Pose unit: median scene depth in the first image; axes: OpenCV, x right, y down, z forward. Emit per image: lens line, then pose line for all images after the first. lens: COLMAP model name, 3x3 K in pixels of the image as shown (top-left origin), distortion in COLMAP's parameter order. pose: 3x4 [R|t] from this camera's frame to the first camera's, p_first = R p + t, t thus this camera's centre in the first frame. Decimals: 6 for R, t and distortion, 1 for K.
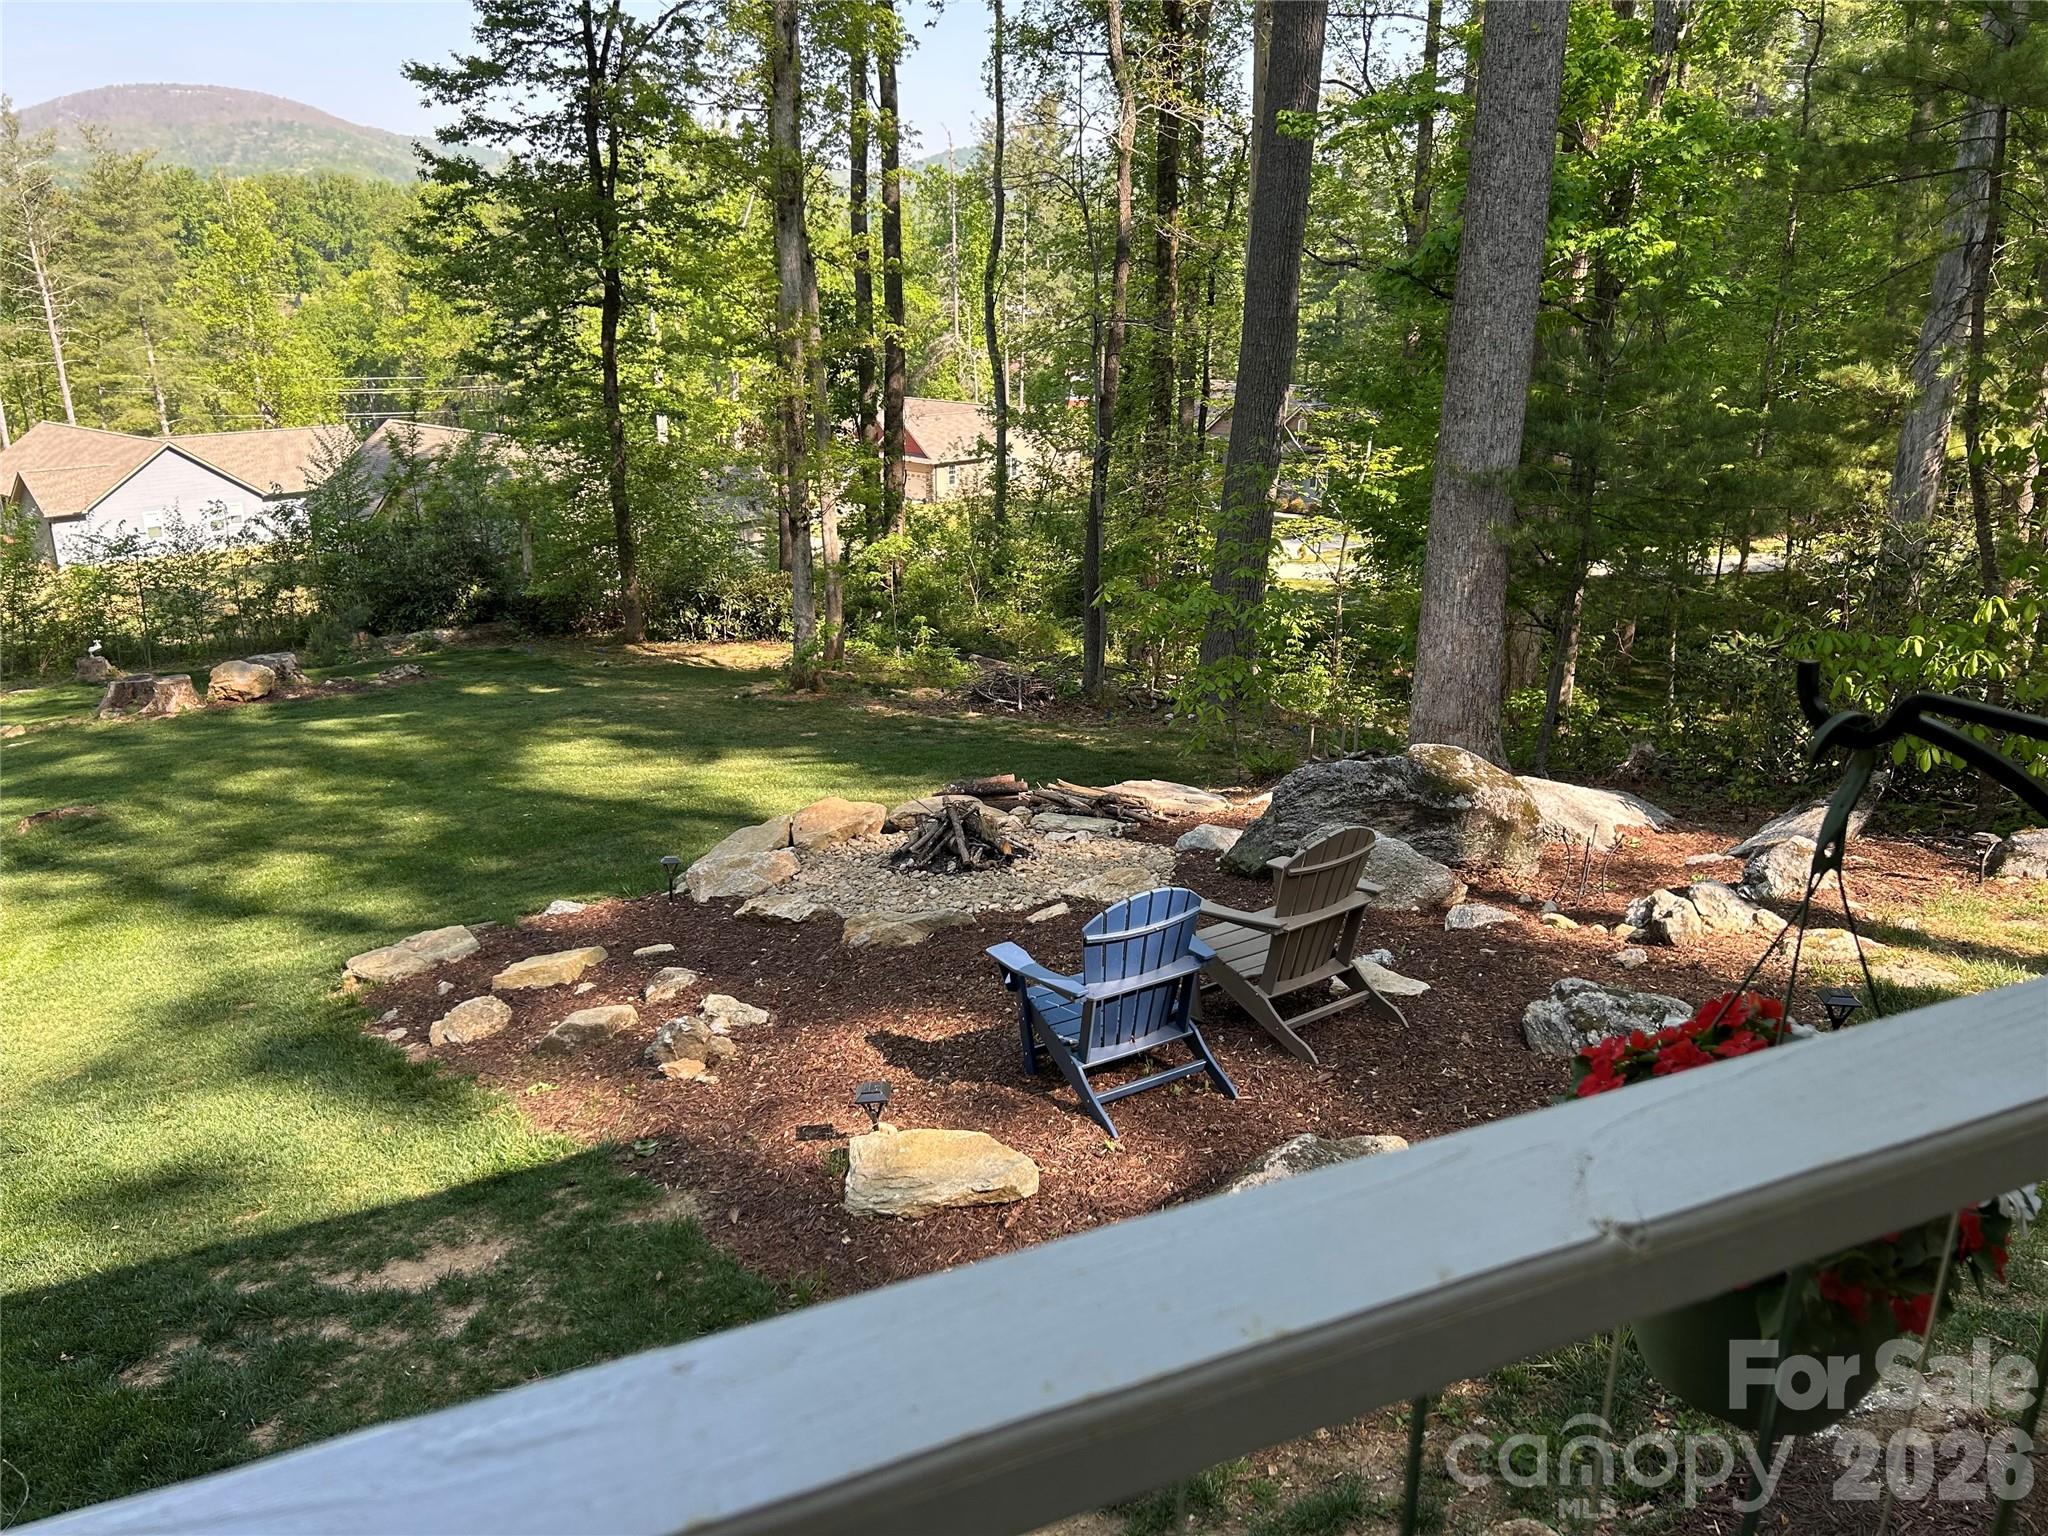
lens RADIAL K [[1579.6, 0, 1020.1], [0, 1579.6, 757.5], [0, 0, 1]] dist [0.050115, -0.044206]
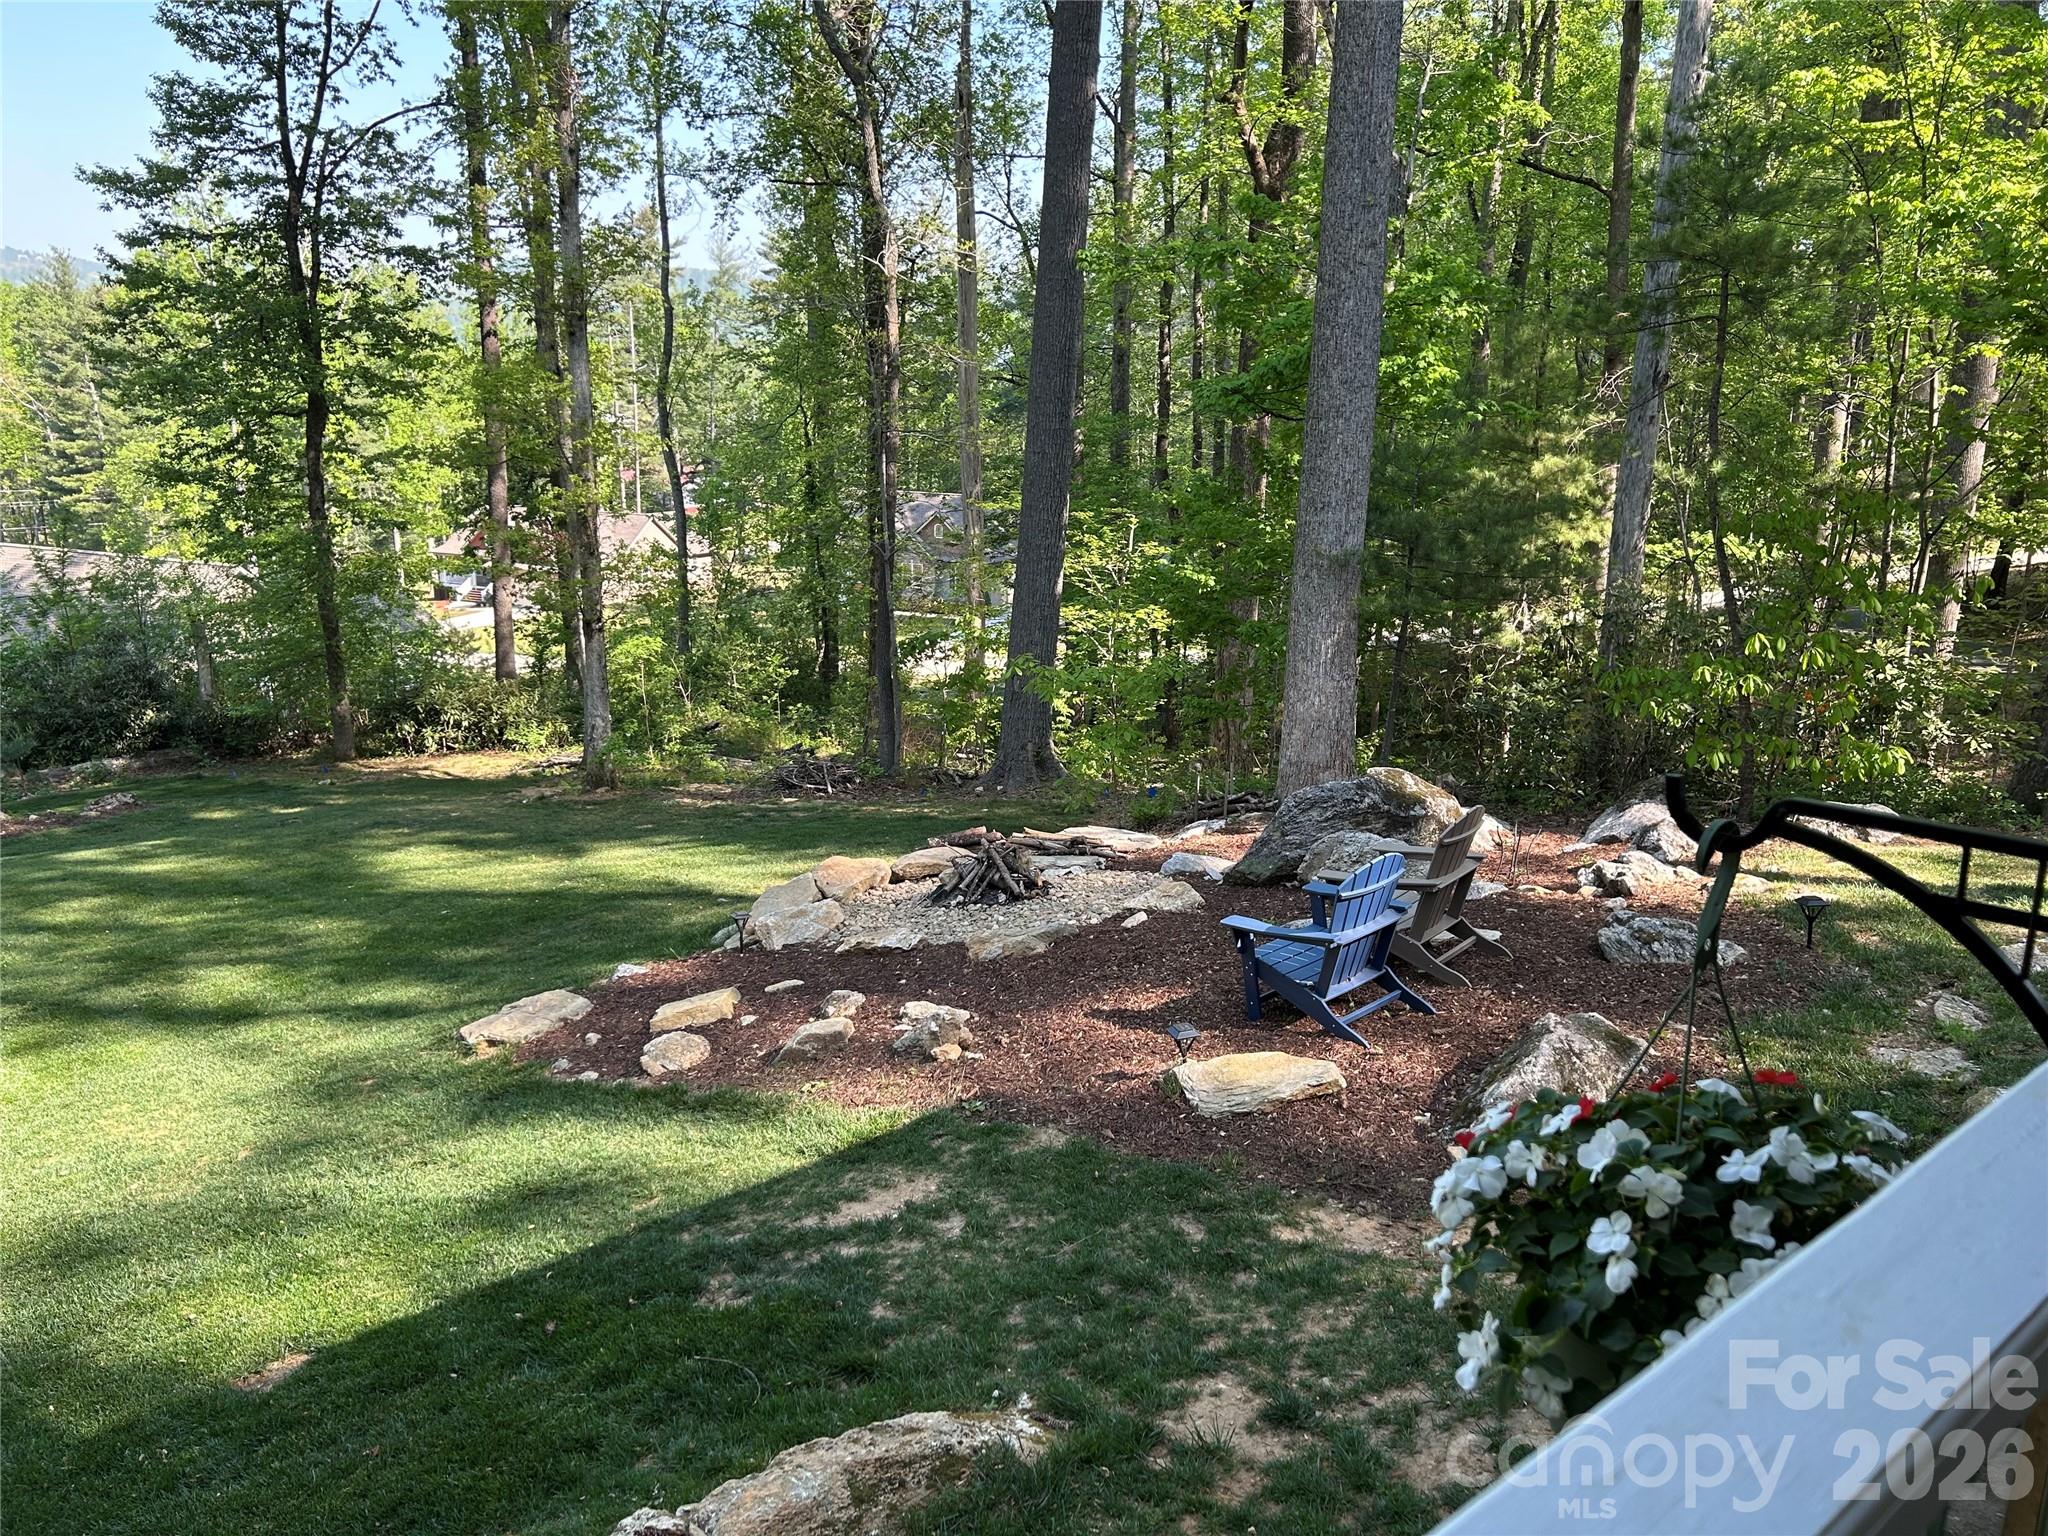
lens RADIAL K [[1579.6, 0, 1029.4], [0, 1579.6, 767.6], [0, 0, 1]] dist [0.050115, -0.044206]
pose [[0.966186, -0.056198, 0.251649, -0.132747], [0.070820, 0.996264, -0.049424, 0.013924], [-0.247931, 0.065575, 0.966556, -0.053000]]
